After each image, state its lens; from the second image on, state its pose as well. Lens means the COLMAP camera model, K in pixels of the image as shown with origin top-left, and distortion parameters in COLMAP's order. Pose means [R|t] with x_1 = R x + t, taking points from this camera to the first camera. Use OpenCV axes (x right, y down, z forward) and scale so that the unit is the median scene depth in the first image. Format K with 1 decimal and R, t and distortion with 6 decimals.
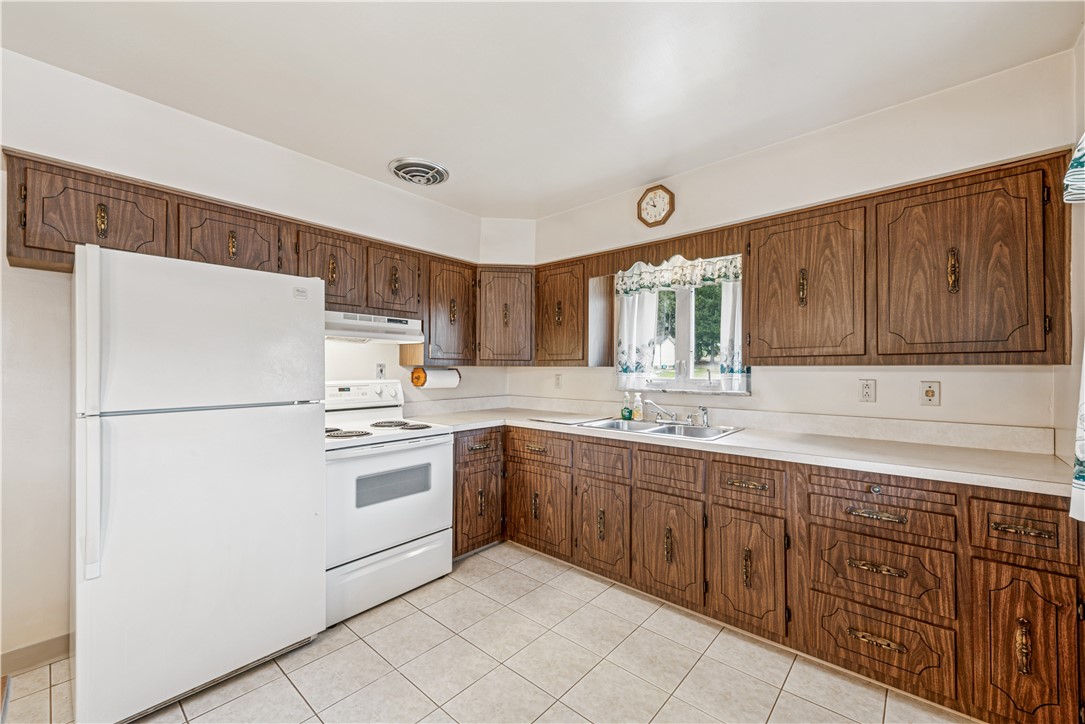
lens RADIAL K [[429.0, 0, 545.9], [0, 429.0, 364.1], [0, 0, 1]] dist [0.002357, -0.000121]
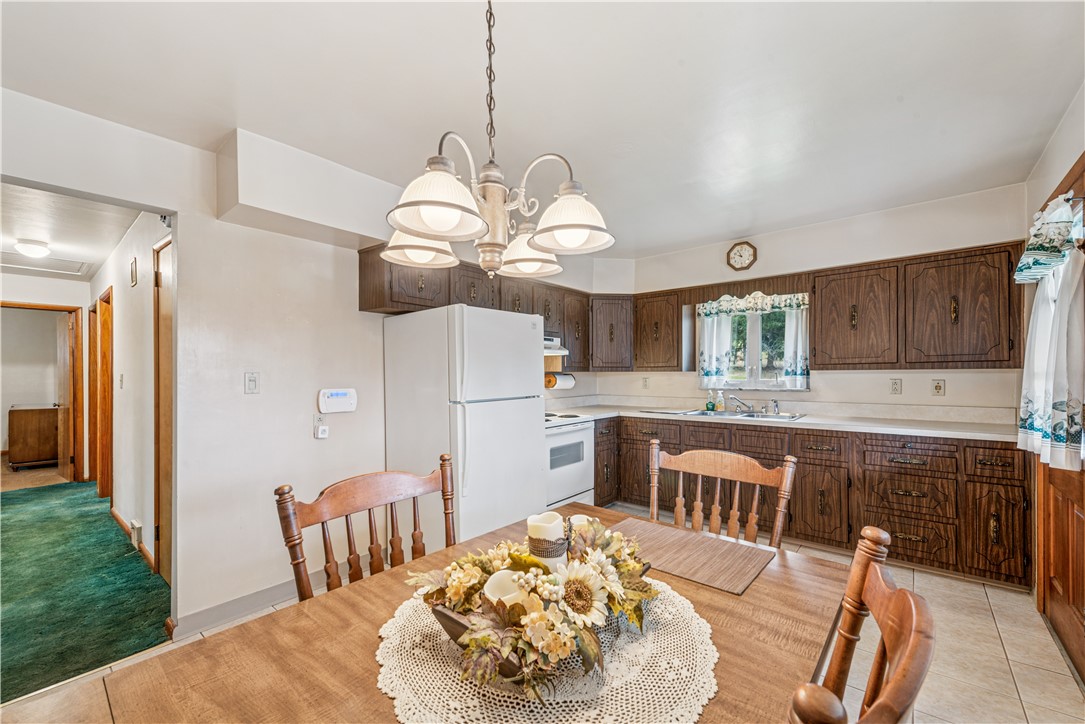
lens RADIAL K [[431.3, 0, 543.8], [0, 431.3, 373.7], [0, 0, 1]] dist [-0.000217, -0.000033]
pose [[0.999890, -0.008129, 0.012417, -0.516723], [0.007981, 0.999897, 0.011895, -0.010300], [-0.012513, -0.011794, 0.999852, -0.503882]]
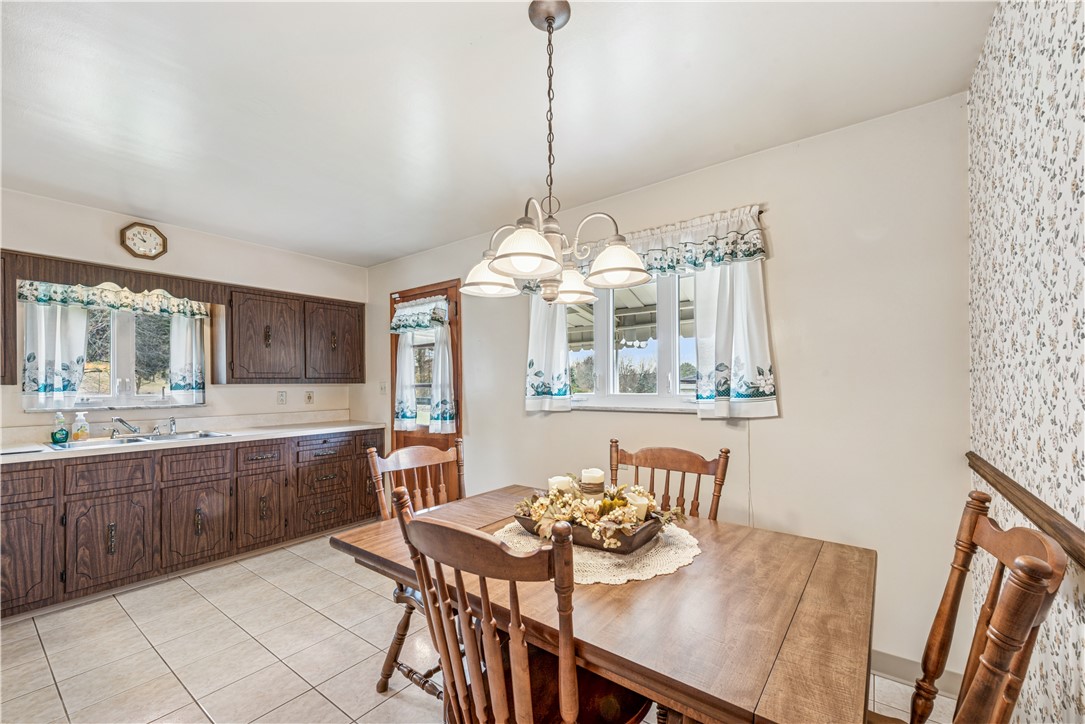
lens RADIAL K [[442.8, 0, 546.9], [0, 442.8, 384.1], [0, 0, 1]] dist [0.001408, 0.000023]
pose [[-0.075022, -0.003112, 0.997177, -1.237152], [-0.005782, 0.999980, 0.002686, -0.006993], [-0.997165, -0.005565, -0.075038, 0.051349]]
